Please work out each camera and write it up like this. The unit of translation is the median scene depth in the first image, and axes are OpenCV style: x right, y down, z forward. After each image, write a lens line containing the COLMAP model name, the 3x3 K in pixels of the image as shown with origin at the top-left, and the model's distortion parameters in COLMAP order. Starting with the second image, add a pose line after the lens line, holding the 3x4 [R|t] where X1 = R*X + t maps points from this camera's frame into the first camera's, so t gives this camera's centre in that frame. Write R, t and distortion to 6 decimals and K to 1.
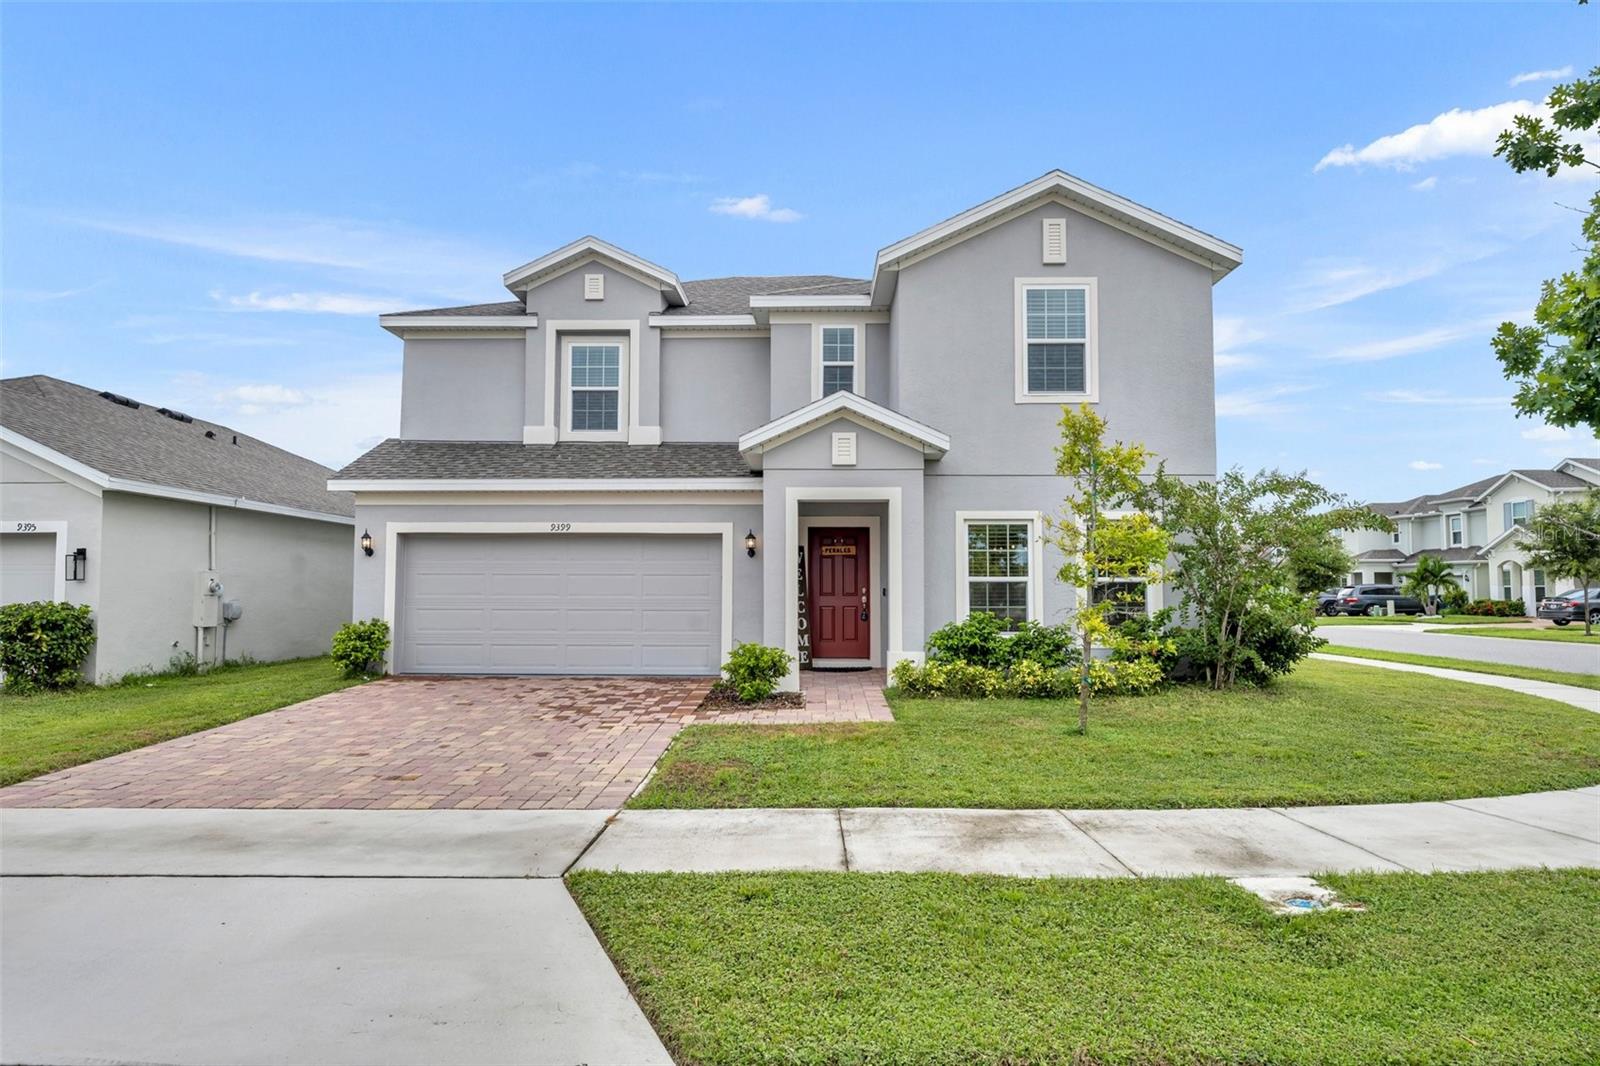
lens RADIAL K [[639.7, 0, 805.5], [0, 639.7, 542.3], [0, 0, 1]] dist [-0.000954, -0.000135]
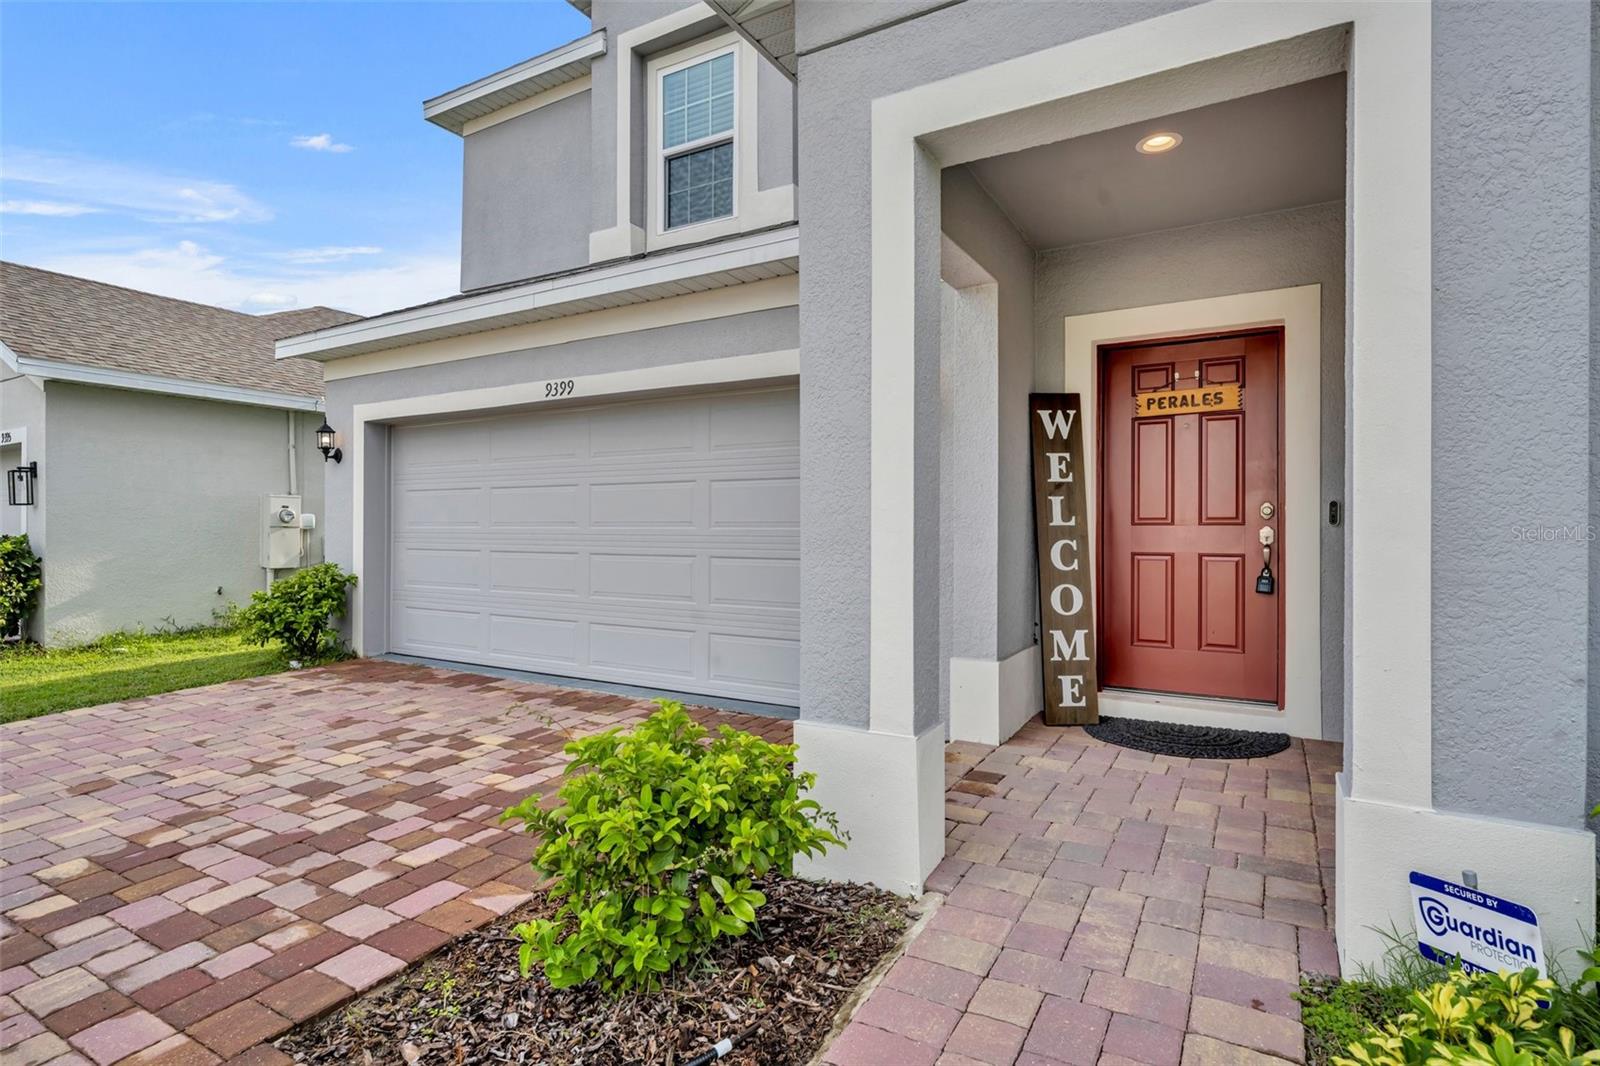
lens RADIAL K [[796.2, 0, 804.2], [0, 796.2, 521.1], [0, 0, 1]] dist [-0.000448, -0.000176]
pose [[0.887791, -0.004733, -0.460223, 0.068883], [0.037165, 0.997419, 0.061435, 0.046539], [0.458744, -0.071646, 0.885675, 0.508170]]
